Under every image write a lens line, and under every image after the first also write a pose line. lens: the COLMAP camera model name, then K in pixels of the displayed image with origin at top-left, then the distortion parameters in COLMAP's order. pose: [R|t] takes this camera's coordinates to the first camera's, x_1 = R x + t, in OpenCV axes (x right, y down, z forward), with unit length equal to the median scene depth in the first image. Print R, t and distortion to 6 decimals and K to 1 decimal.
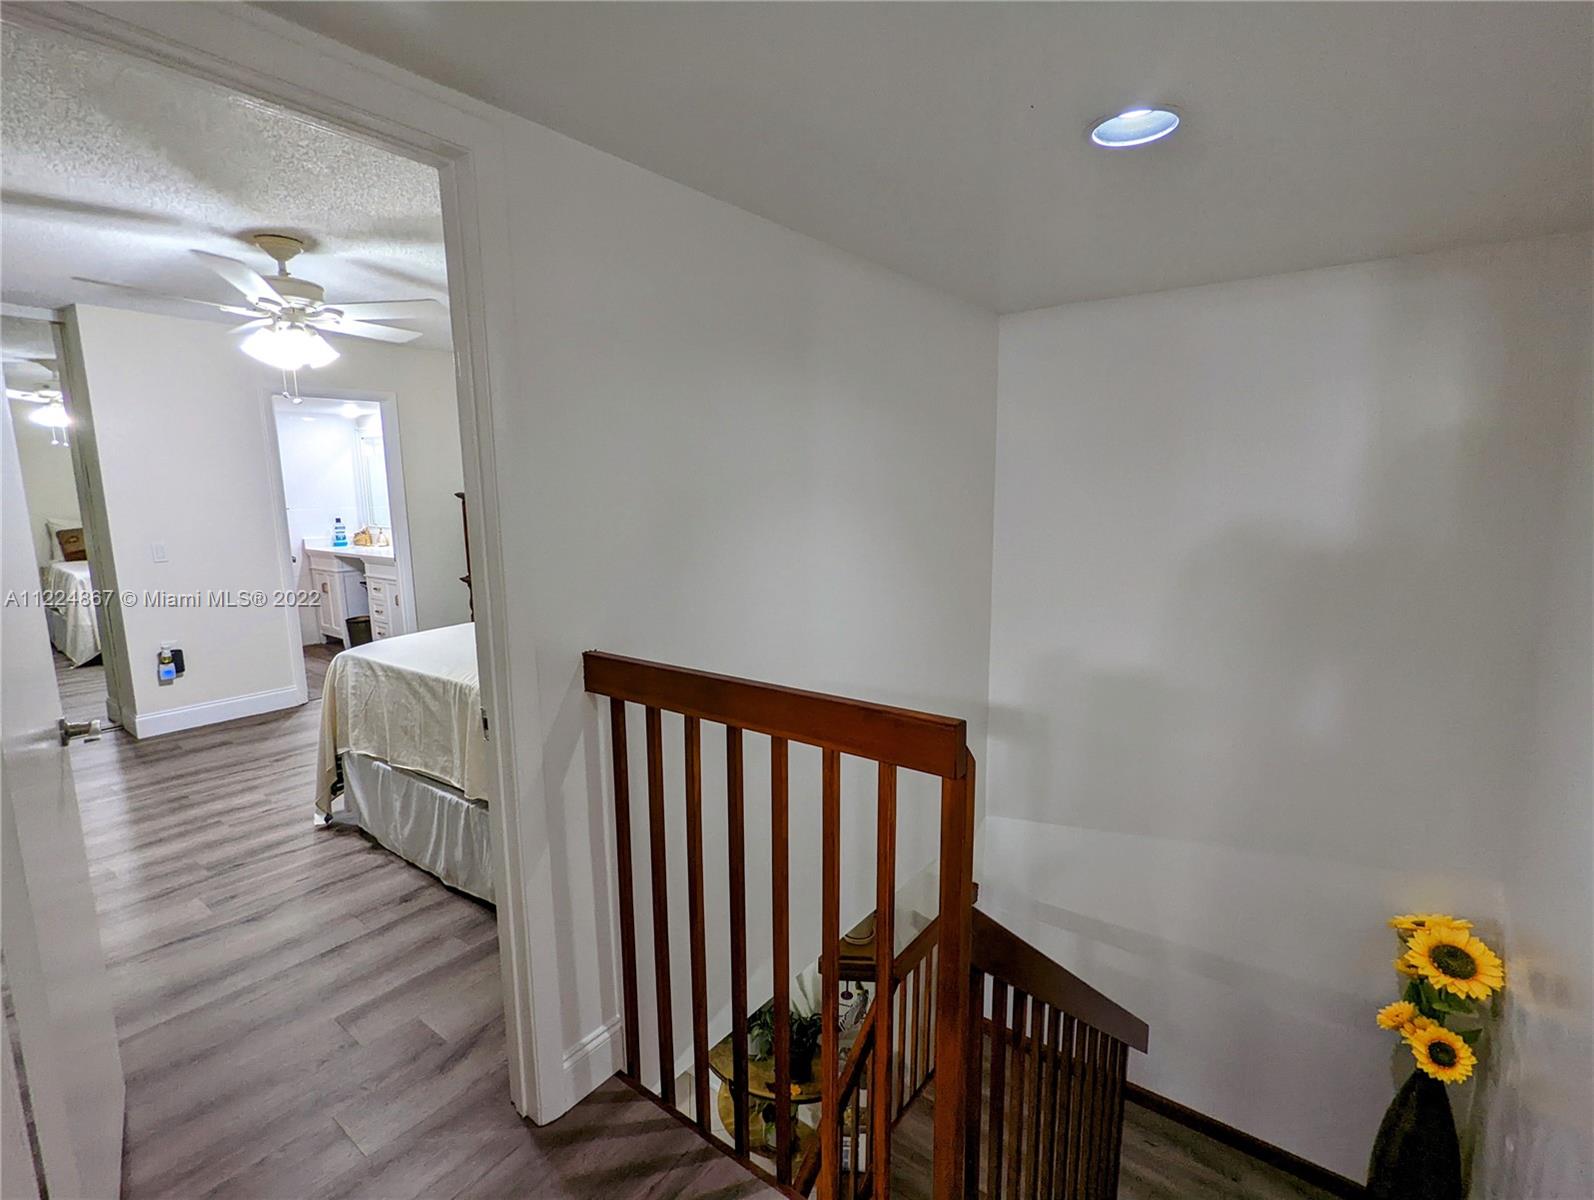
lens RADIAL K [[765.5, 0, 790.5], [0, 765.5, 608.1], [0, 0, 1]] dist [-0.000755, 0.001362]
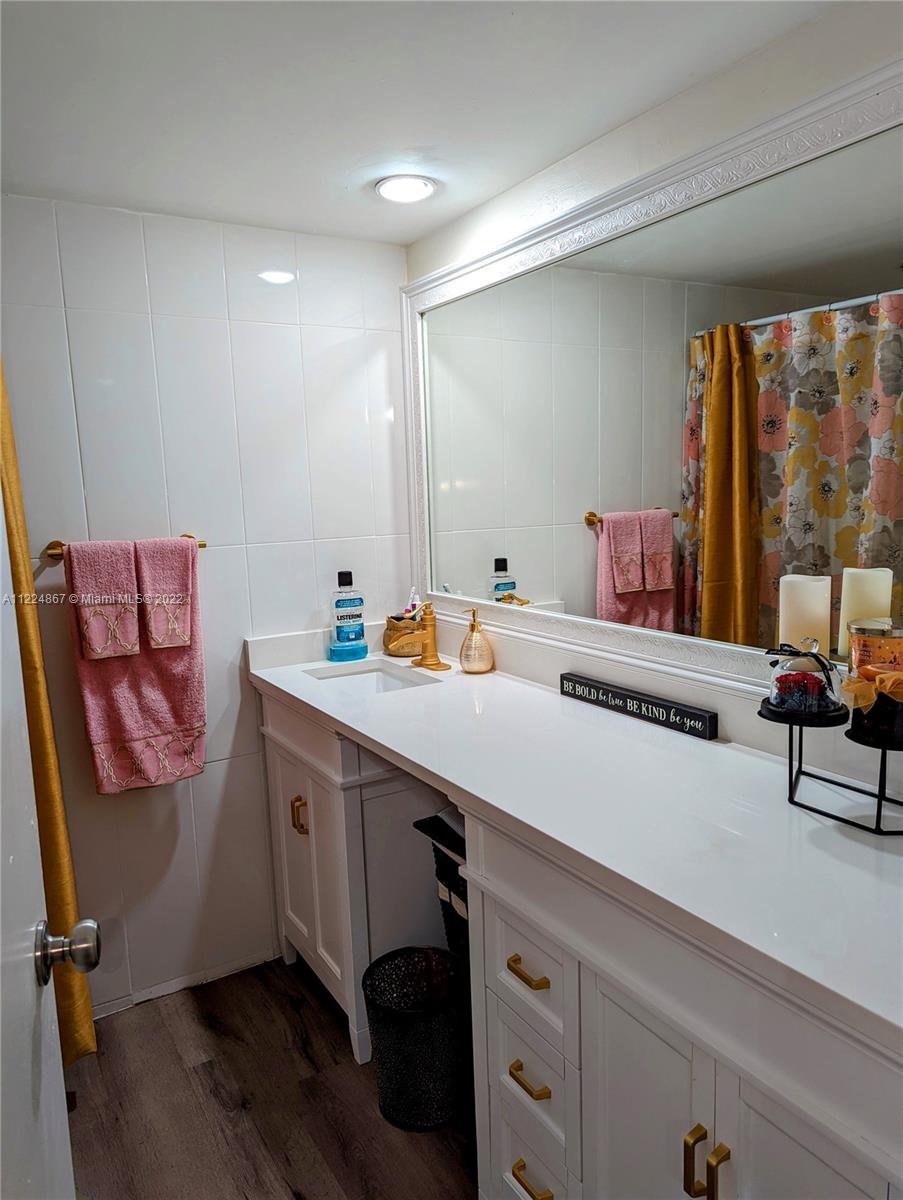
lens RADIAL K [[846.7, 0, 453.3], [0, 846.7, 622.1], [0, 0, 1]] dist [0.074404, -0.086229]
pose [[0.932589, 0.043790, -0.358275, -0.717059], [-0.040251, 0.999039, 0.017333, -0.177172], [0.358690, -0.001744, 0.933455, 1.168451]]
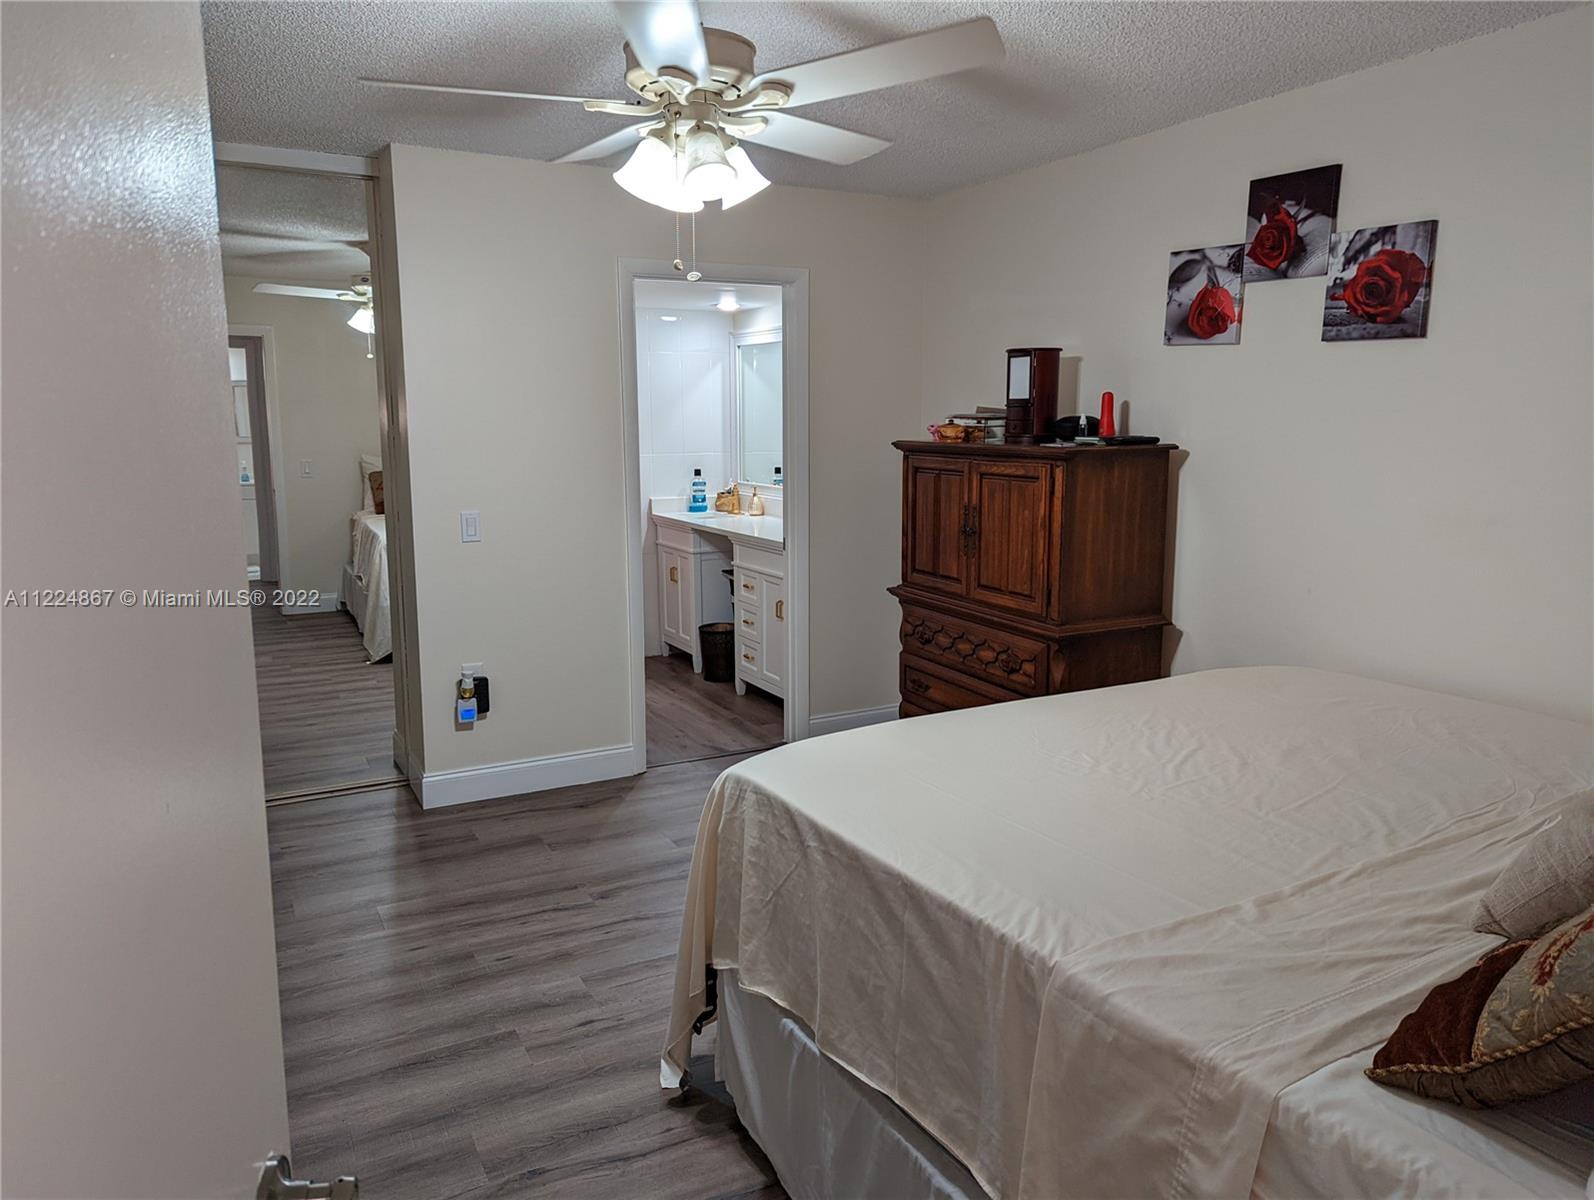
lens RADIAL K [[1124.7, 0, 801.0], [0, 1124.7, 589.2], [0, 0, 1]] dist [0.074404, -0.086229]
pose [[0.914114, 0.073394, -0.398759, -0.195790], [-0.074327, 0.997147, 0.013143, -0.057246], [0.398586, 0.017625, 0.916962, 0.250916]]
